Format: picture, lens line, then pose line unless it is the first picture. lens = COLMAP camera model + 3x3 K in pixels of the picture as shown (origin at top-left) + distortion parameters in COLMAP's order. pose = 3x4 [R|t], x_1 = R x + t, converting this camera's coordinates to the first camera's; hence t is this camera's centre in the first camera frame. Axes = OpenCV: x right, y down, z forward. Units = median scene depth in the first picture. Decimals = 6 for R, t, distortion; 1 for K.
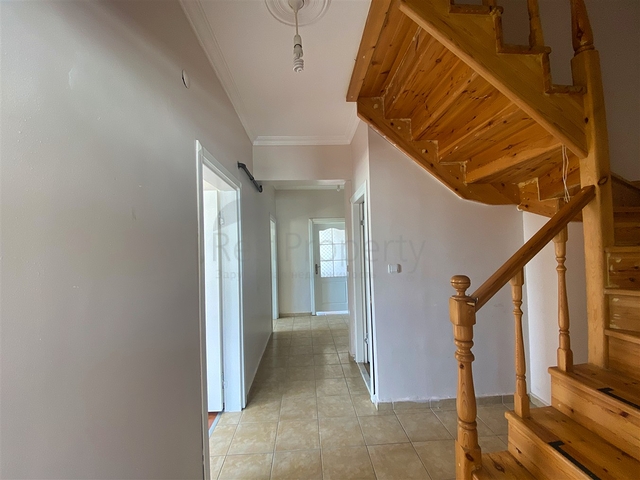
lens RADIAL K [[258.7, 0, 319.1], [0, 258.7, 240.7], [0, 0, 1]] dist [0.027636, -0.023308]
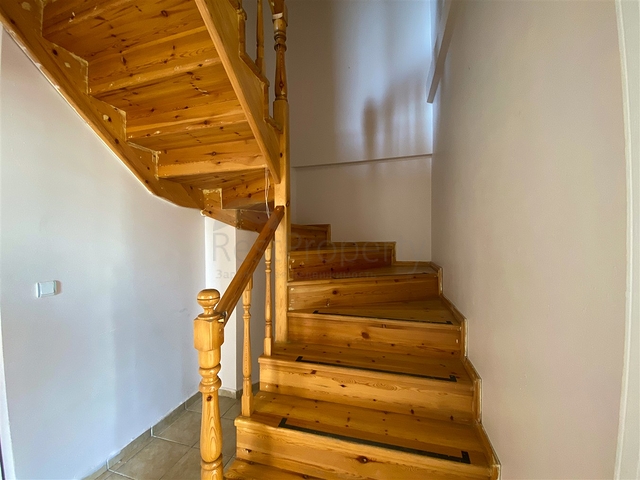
lens RADIAL K [[258.7, 0, 319.1], [0, 258.7, 240.7], [0, 0, 1]] dist [0.027636, -0.023308]
pose [[0.332717, 0.019188, 0.942832, -0.091868], [-0.023731, 0.999647, -0.011970, -0.015507], [-0.942728, -0.018392, 0.333055, 0.270409]]
